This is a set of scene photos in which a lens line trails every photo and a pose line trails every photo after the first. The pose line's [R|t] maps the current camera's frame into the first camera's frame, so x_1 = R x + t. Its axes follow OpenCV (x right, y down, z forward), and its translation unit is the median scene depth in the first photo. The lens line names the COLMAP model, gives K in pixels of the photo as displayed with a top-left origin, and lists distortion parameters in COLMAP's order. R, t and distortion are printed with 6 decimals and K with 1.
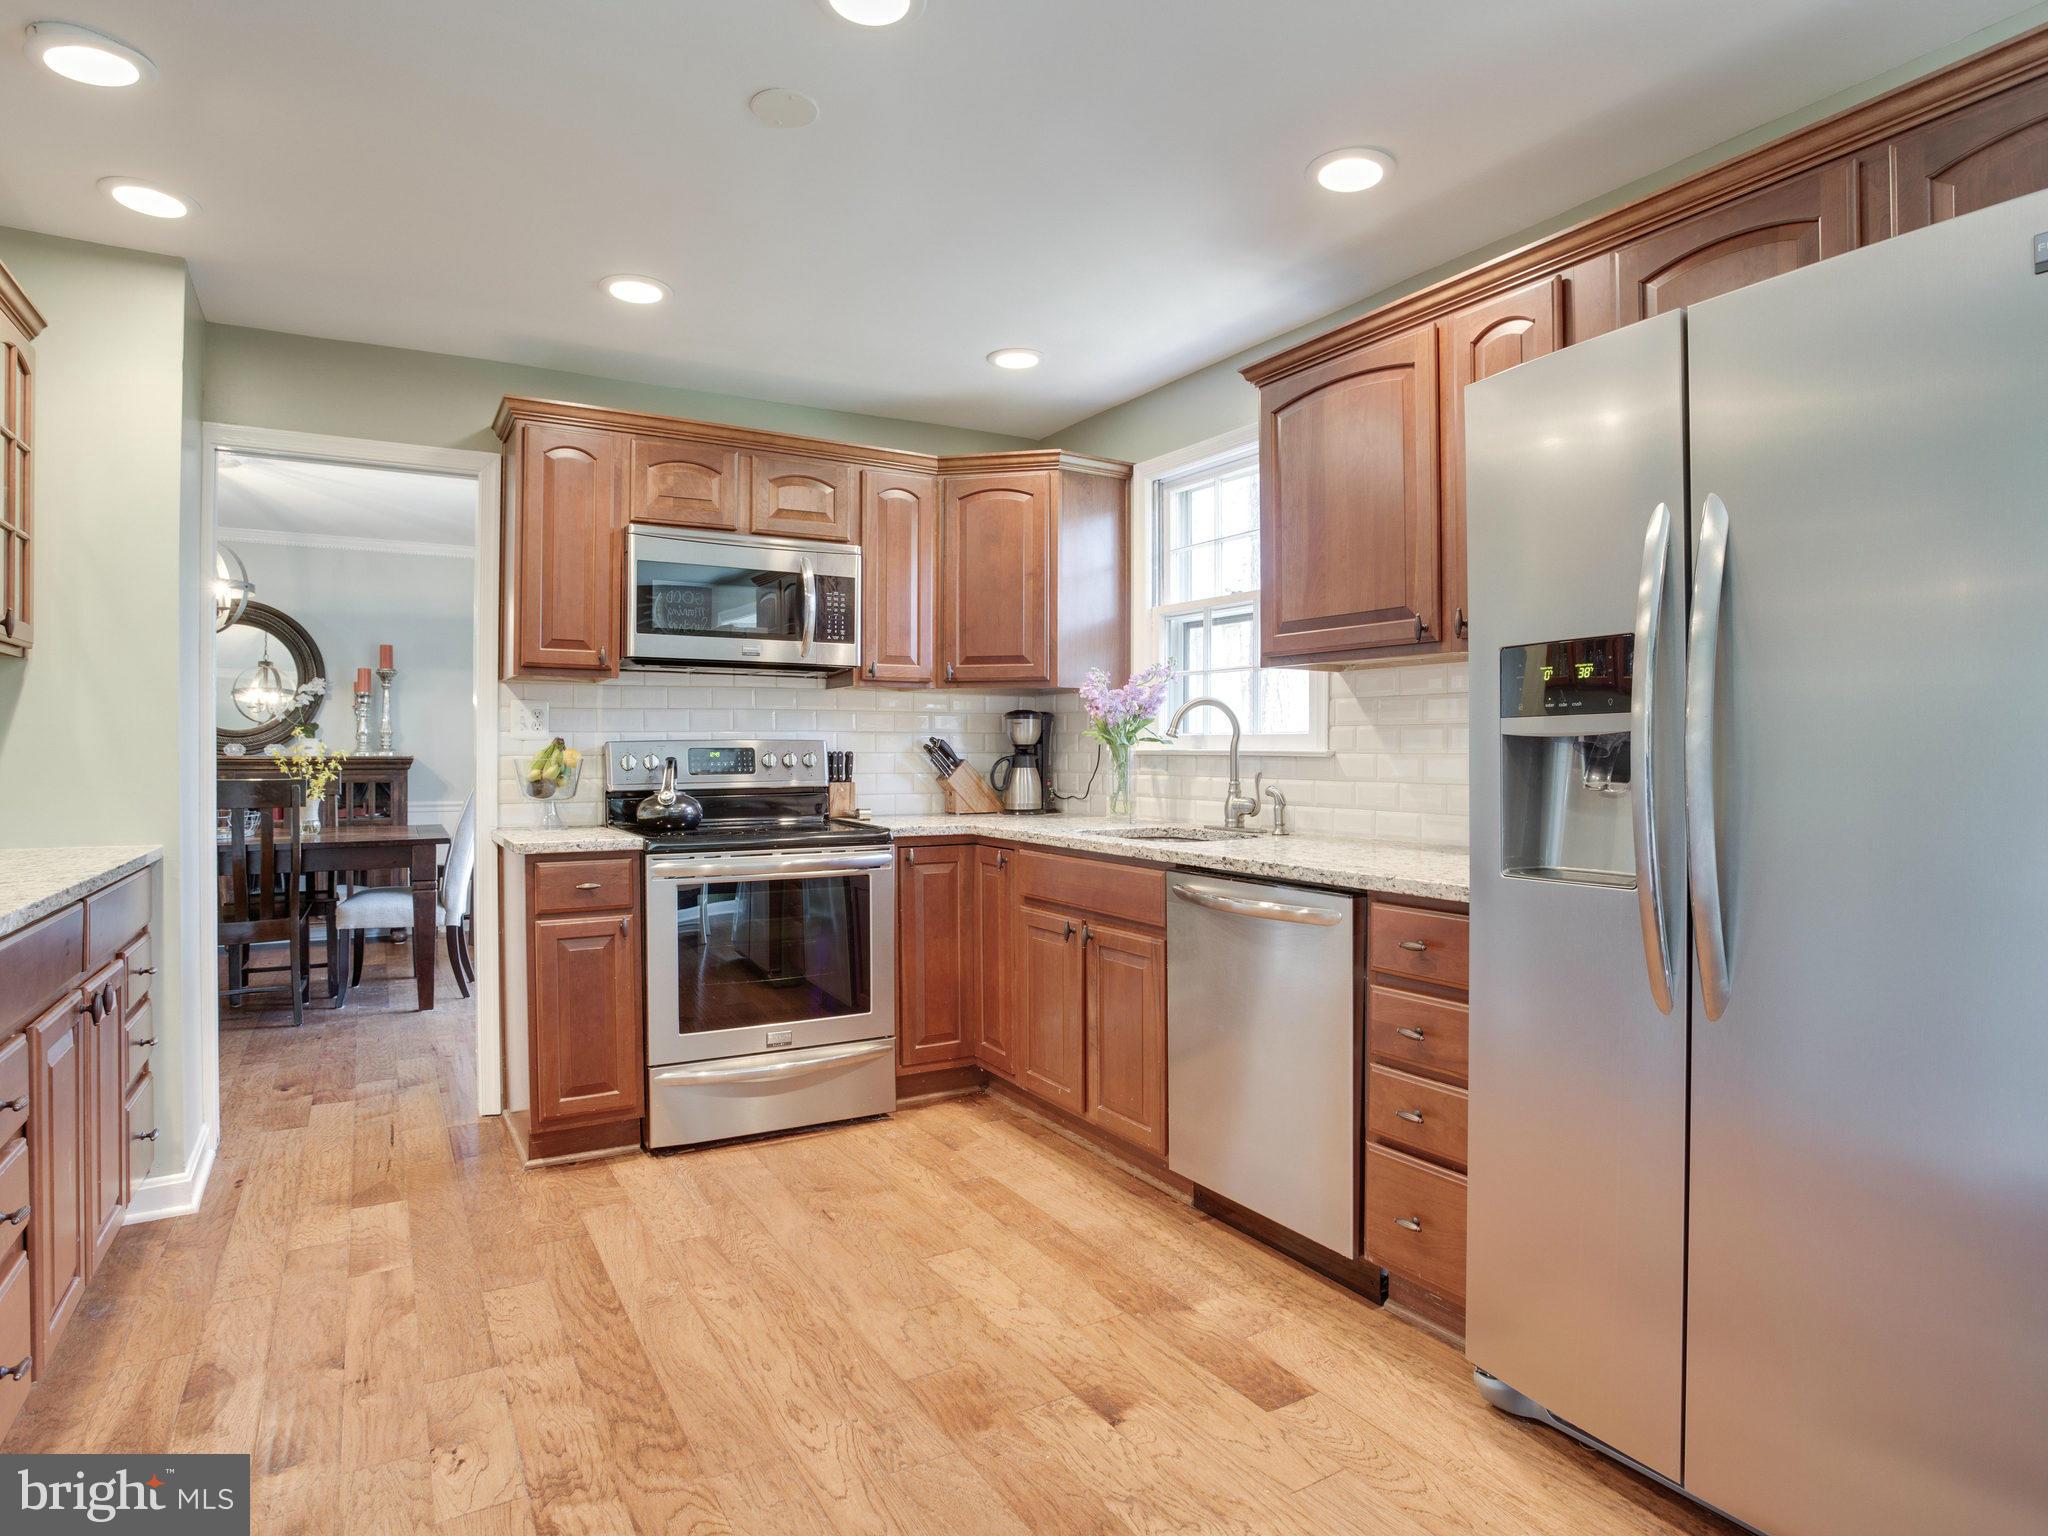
lens RADIAL K [[1143.8, 0, 1024.0], [0, 1143.8, 768.0], [0, 0, 1]] dist [-0.071396, 0.040144]
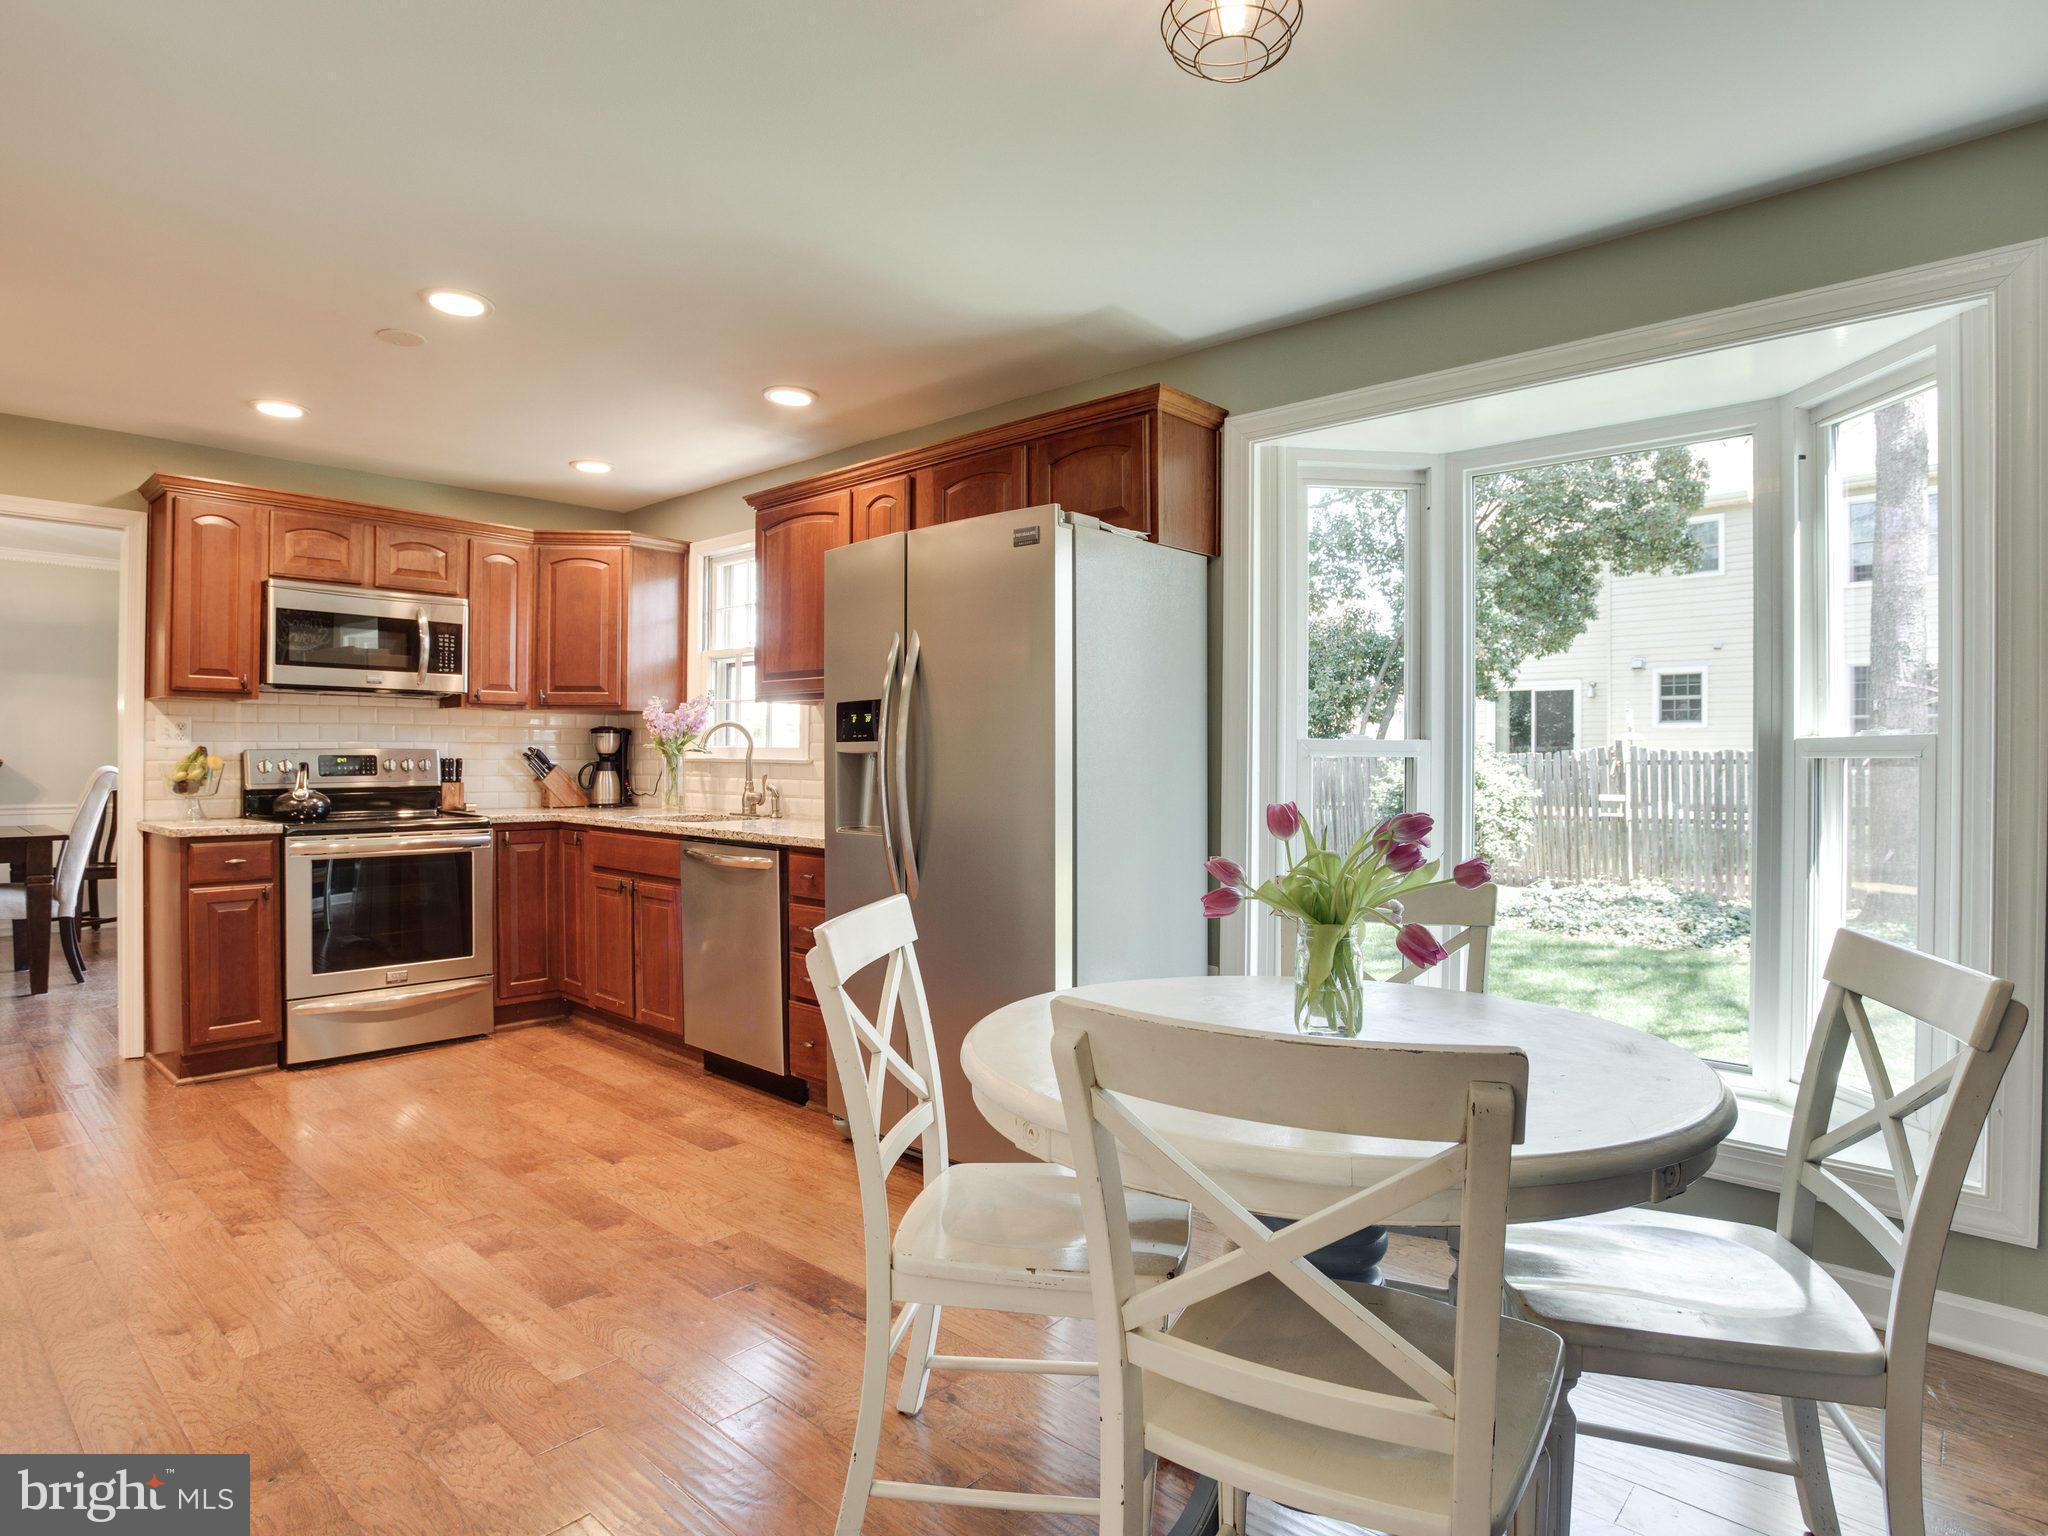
lens RADIAL K [[1143.8, 0, 1024.0], [0, 1143.8, 768.0], [0, 0, 1]] dist [-0.071396, 0.040144]
pose [[0.957341, 0.002206, 0.288953, 0.093925], [-0.000767, 0.999987, -0.005092, 0.002501], [-0.288960, 0.004653, 0.957330, -0.409536]]
